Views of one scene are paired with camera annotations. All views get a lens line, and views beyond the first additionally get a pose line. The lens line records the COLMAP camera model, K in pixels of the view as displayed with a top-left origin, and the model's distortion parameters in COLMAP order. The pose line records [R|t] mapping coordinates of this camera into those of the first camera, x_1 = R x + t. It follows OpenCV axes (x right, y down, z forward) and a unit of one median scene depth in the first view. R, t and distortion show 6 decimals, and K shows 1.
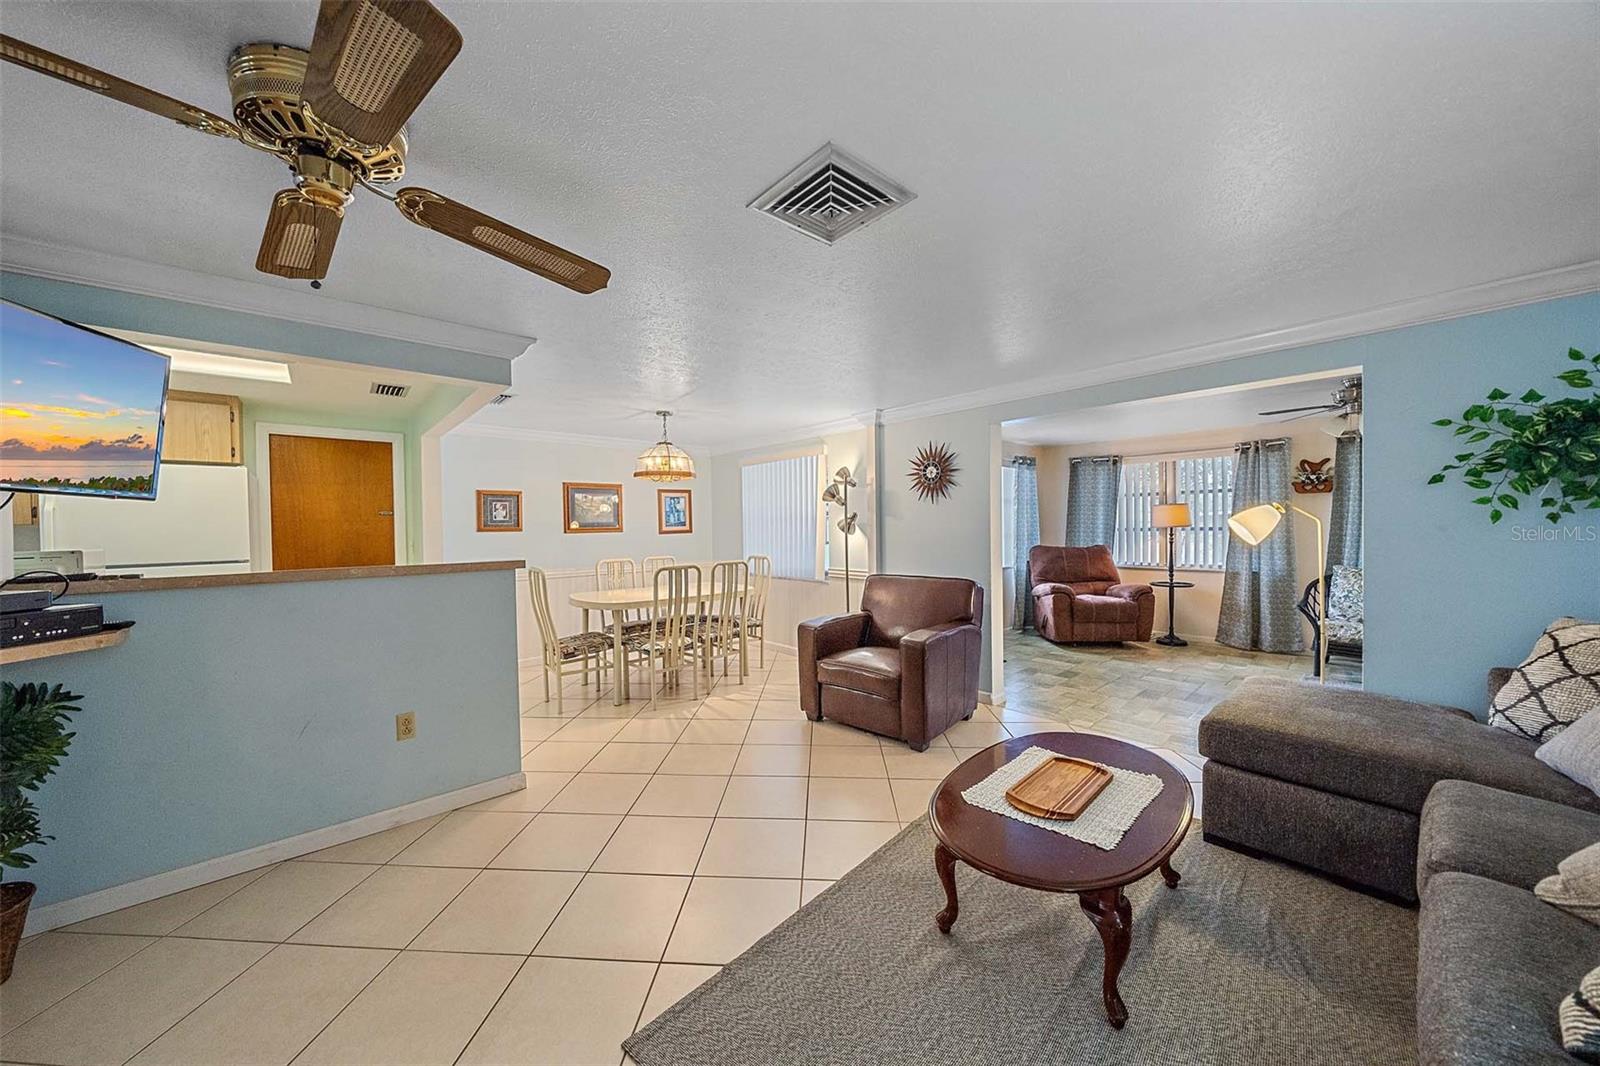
lens RADIAL K [[551.9, 0, 793.0], [0, 551.9, 536.0], [0, 0, 1]] dist [-0.000592, 0.000064]
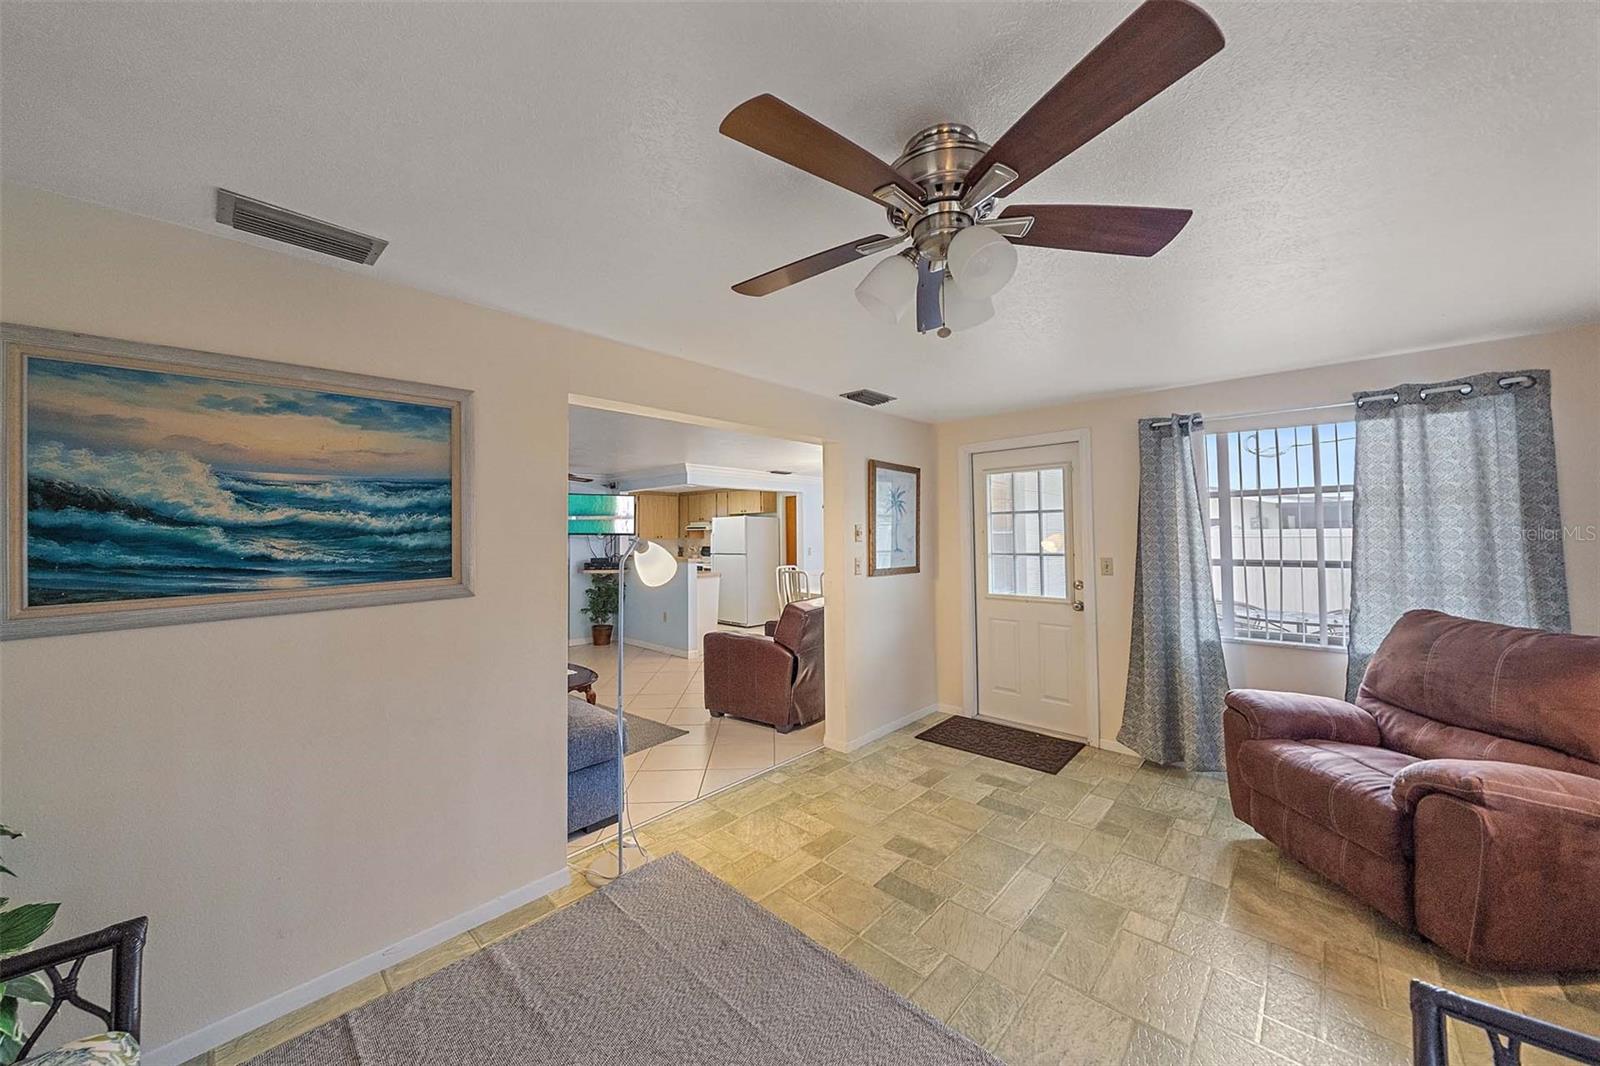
lens RADIAL K [[557.2, 0, 788.5], [0, 557.2, 512.6], [0, 0, 1]] dist [-0.002199, -0.000065]
pose [[0.080761, -0.029437, -0.996299, 1.030831], [-0.008615, 0.999506, -0.030230, -0.045046], [0.996696, 0.011025, 0.080467, 0.679828]]
